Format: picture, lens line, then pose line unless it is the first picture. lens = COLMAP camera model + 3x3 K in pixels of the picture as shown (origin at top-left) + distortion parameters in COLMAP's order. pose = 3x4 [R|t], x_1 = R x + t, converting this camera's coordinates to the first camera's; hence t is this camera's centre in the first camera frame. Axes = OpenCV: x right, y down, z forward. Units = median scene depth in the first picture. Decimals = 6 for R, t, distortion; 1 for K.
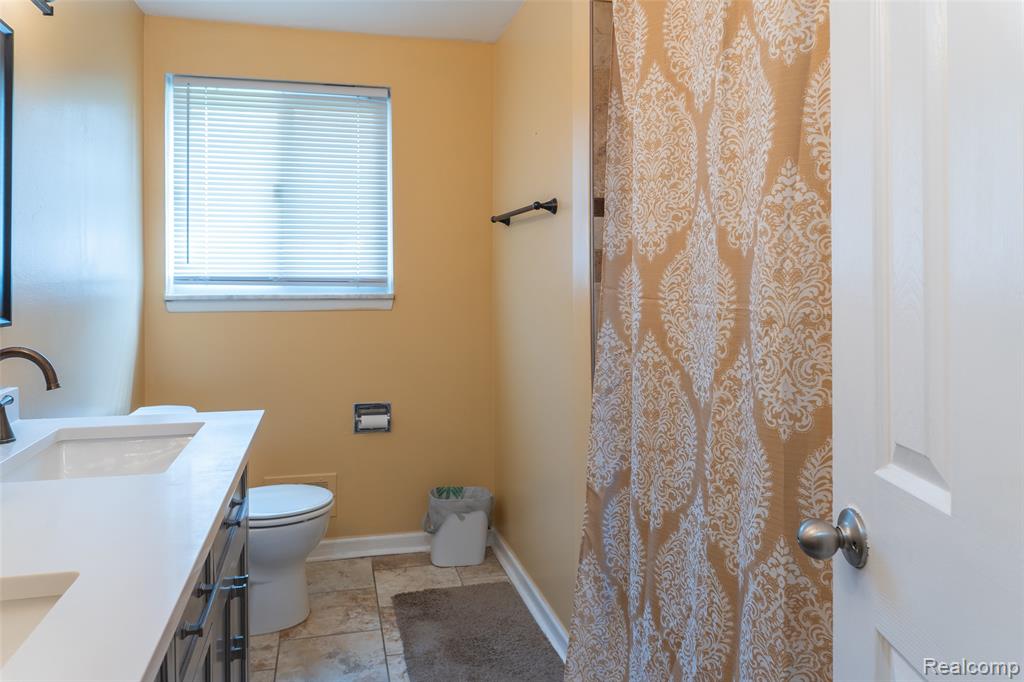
lens RADIAL K [[718.4, 0, 499.6], [0, 718.4, 275.9], [0, 0, 1]] dist [-0.004750, -0.000934]
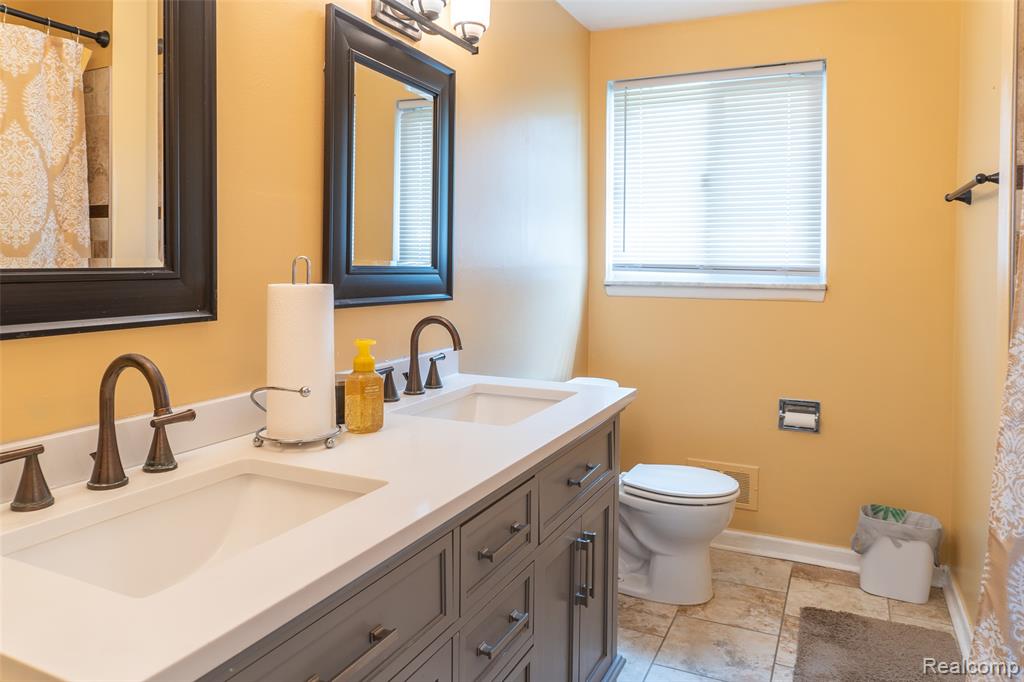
lens RADIAL K [[718.4, 0, 499.6], [0, 718.4, 275.9], [0, 0, 1]] dist [-0.004750, -0.000934]
pose [[0.772195, 0.018029, -0.635130, 0.120146], [-0.008062, 0.999795, 0.018579, 0.000546], [0.635334, -0.009226, 0.772182, 0.029679]]
